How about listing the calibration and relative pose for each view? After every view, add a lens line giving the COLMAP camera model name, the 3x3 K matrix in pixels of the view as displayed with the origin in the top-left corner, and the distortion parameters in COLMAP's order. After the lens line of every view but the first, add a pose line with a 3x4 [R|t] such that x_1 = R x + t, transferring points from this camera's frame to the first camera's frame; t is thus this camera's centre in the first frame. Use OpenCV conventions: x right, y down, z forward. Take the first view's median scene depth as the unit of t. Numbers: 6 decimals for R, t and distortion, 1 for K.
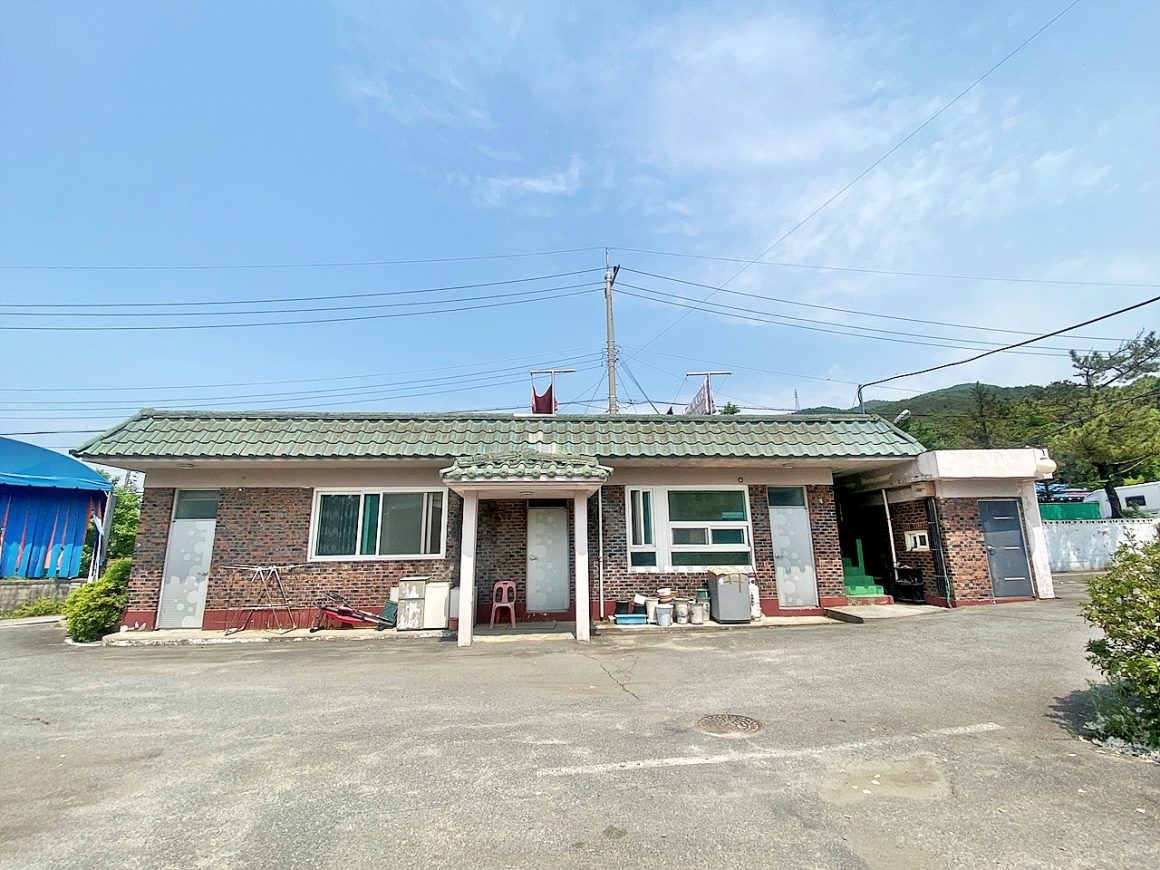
lens RADIAL K [[512.1, 0, 559.7], [0, 512.1, 426.0], [0, 0, 1]] dist [-0.011874, -0.000485]
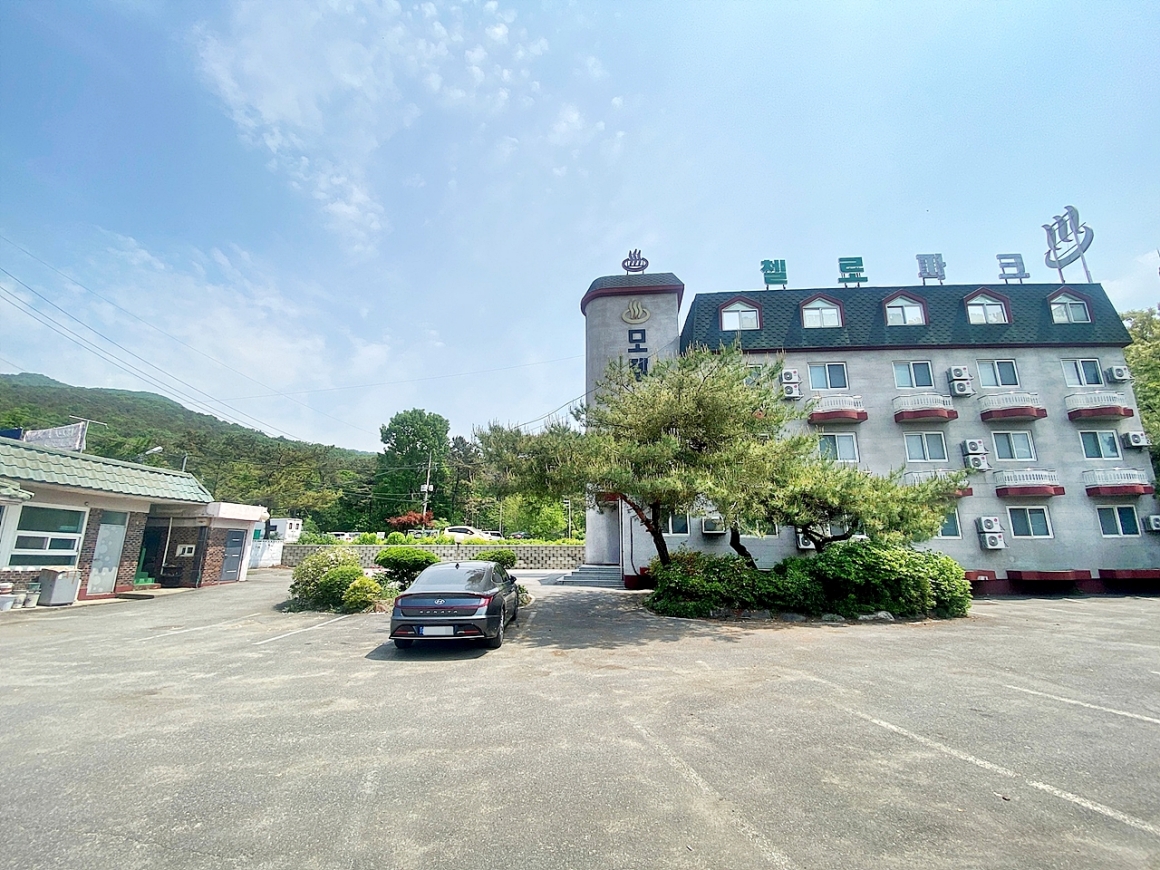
lens RADIAL K [[465.3, 0, 573.0], [0, 465.3, 439.5], [0, 0, 1]] dist [-0.000833, -0.012618]
pose [[0.125275, 0.239321, 0.962825, -0.730808], [-0.230864, 0.950862, -0.206309, -0.110405], [-0.964888, -0.196437, 0.174370, -0.457488]]
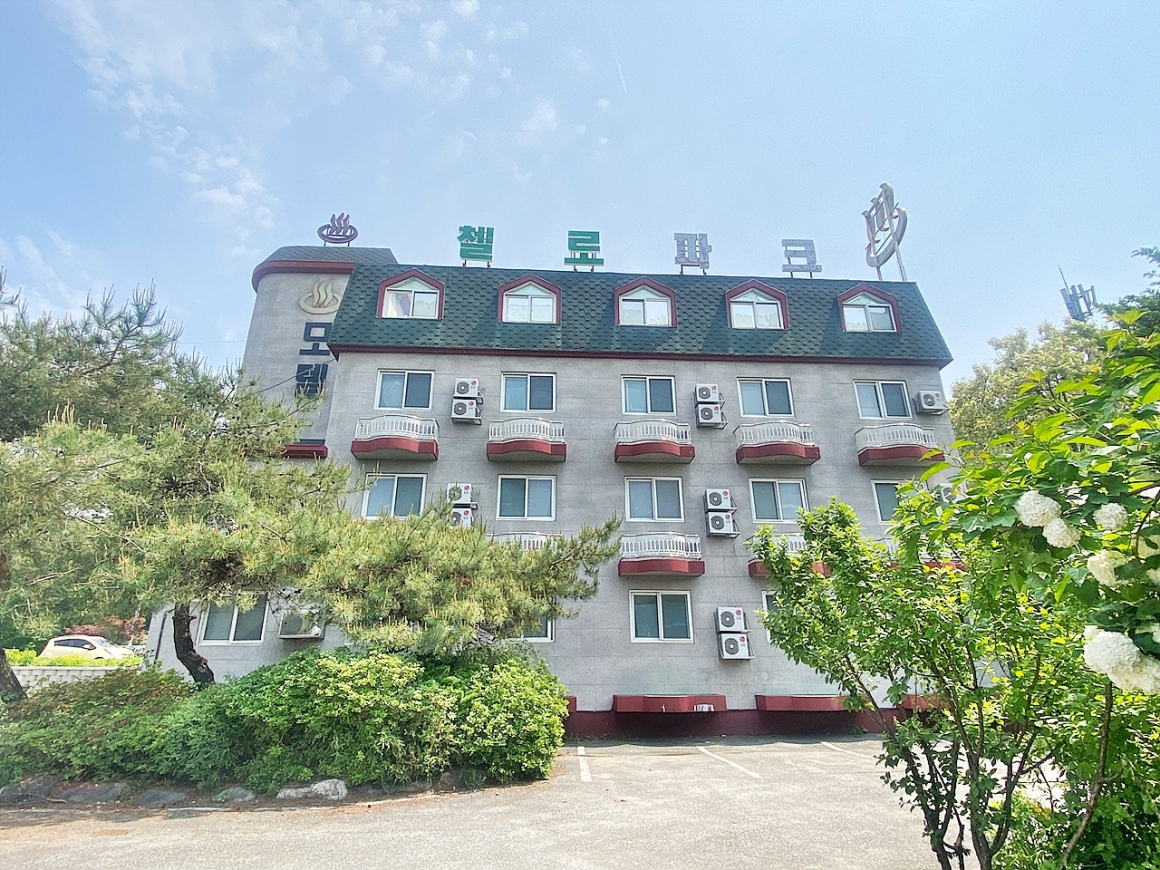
lens RADIAL K [[619.3, 0, 580.0], [0, 619.3, 435.0], [0, 0, 1]] dist [0.048231, -0.051021]
pose [[-0.023293, 0.366462, 0.930141, -0.401727], [-0.215285, 0.906726, -0.362628, -0.281607], [-0.976273, -0.208693, 0.057774, -1.258759]]
